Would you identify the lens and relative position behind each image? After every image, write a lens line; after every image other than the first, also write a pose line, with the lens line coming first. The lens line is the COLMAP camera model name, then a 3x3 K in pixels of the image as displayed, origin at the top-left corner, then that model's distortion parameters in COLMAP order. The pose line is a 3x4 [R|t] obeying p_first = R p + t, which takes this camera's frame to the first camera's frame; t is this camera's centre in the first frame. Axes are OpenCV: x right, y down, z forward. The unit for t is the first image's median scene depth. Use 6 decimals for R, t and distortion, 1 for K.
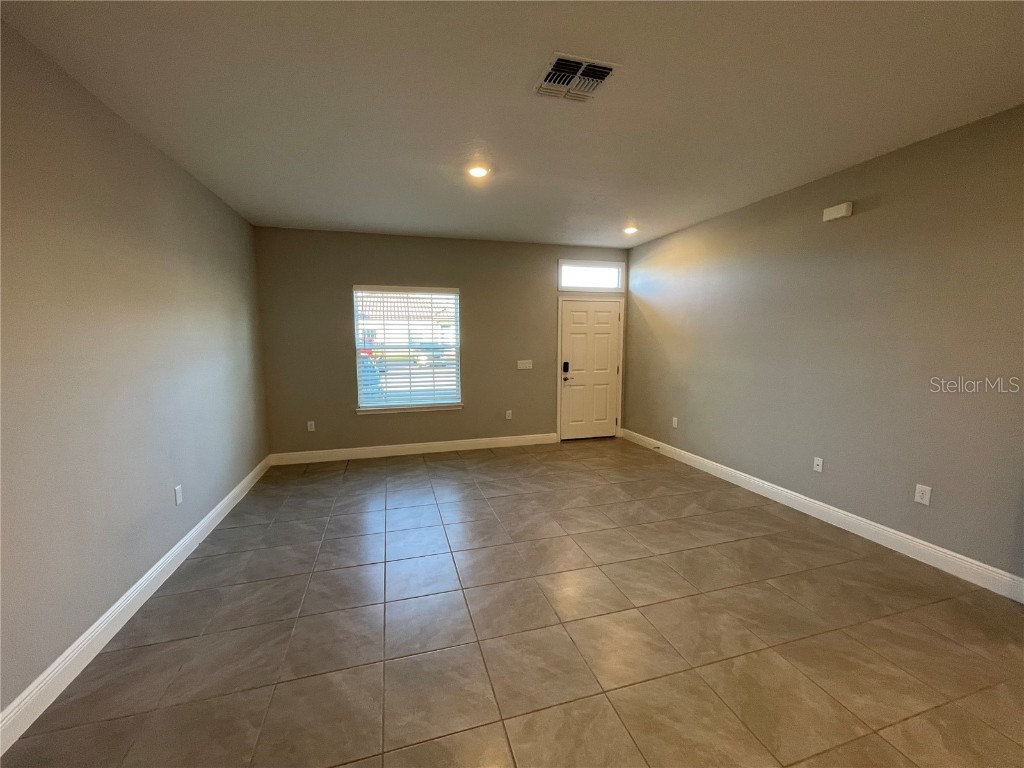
lens RADIAL K [[412.0, 0, 509.5], [0, 412.0, 384.0], [0, 0, 1]] dist [-0.002319, 0.000259]
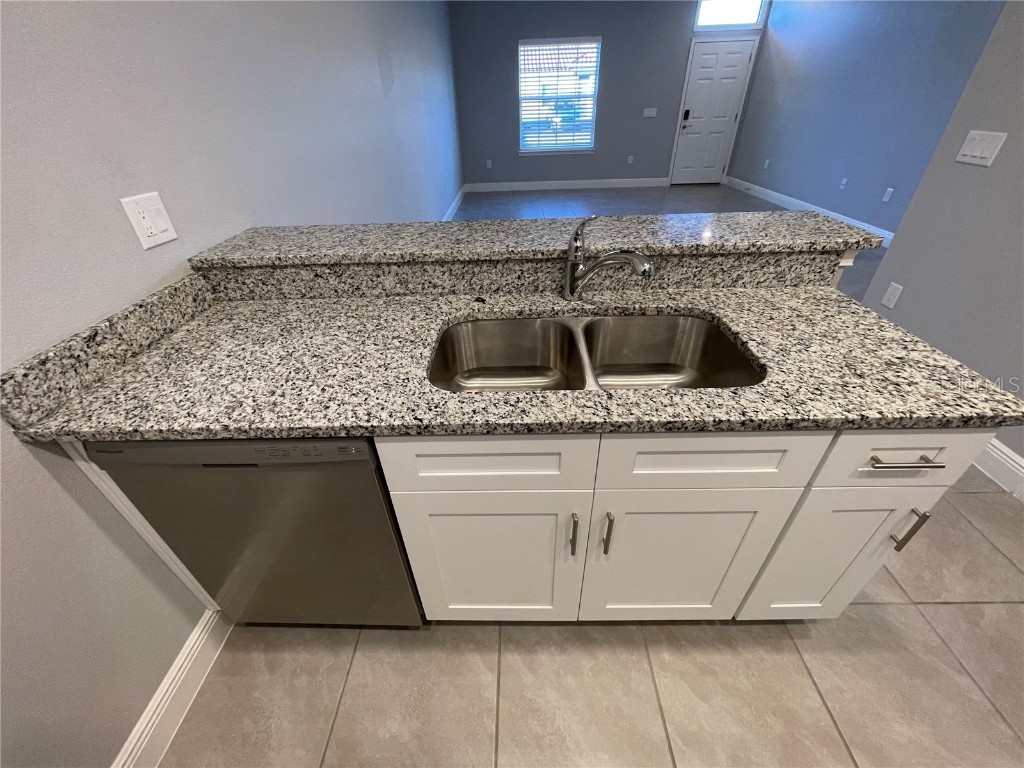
lens RADIAL K [[412.0, 0, 508.3], [0, 412.0, 386.0], [0, 0, 1]] dist [-0.002319, 0.000259]
pose [[0.955766, 0.145406, -0.255674, 0.074161], [-0.004120, 0.875790, 0.482675, 0.083049], [0.294100, -0.460271, 0.837649, -0.559979]]
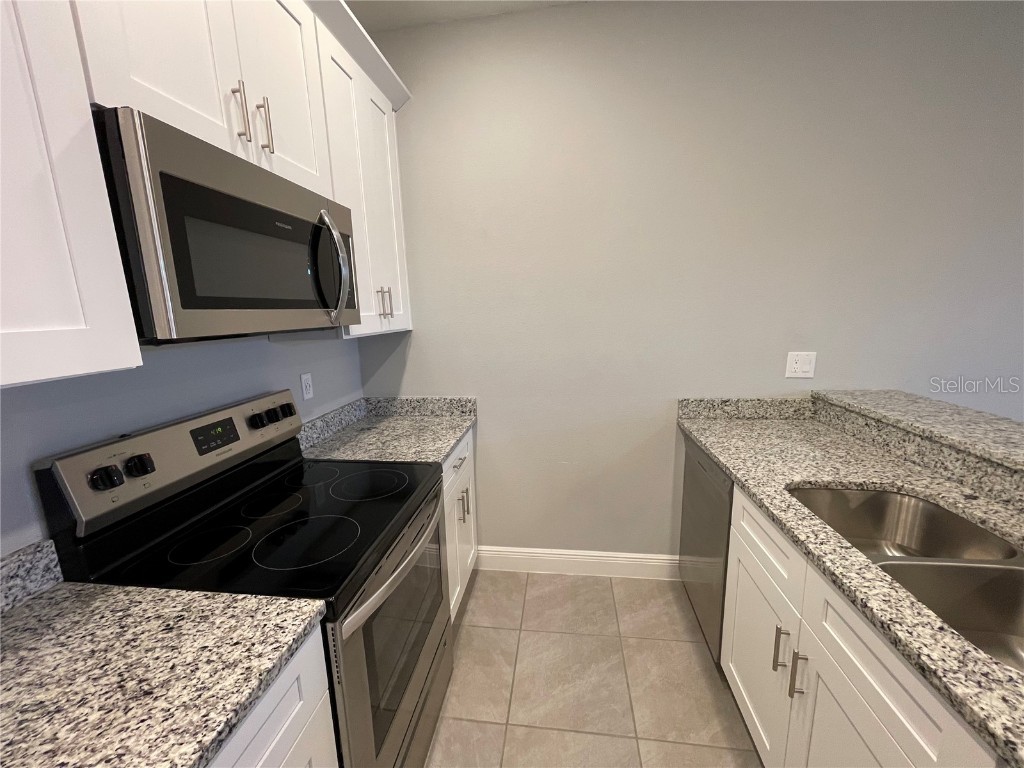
lens RADIAL K [[412.0, 0, 507.9], [0, 412.0, 384.0], [0, 0, 1]] dist [-0.002319, 0.000259]
pose [[-0.408989, 0.176767, -0.895255, 0.220861], [-0.068560, 0.972334, 0.223307, 0.068448], [0.909960, 0.152709, -0.385555, -0.513378]]
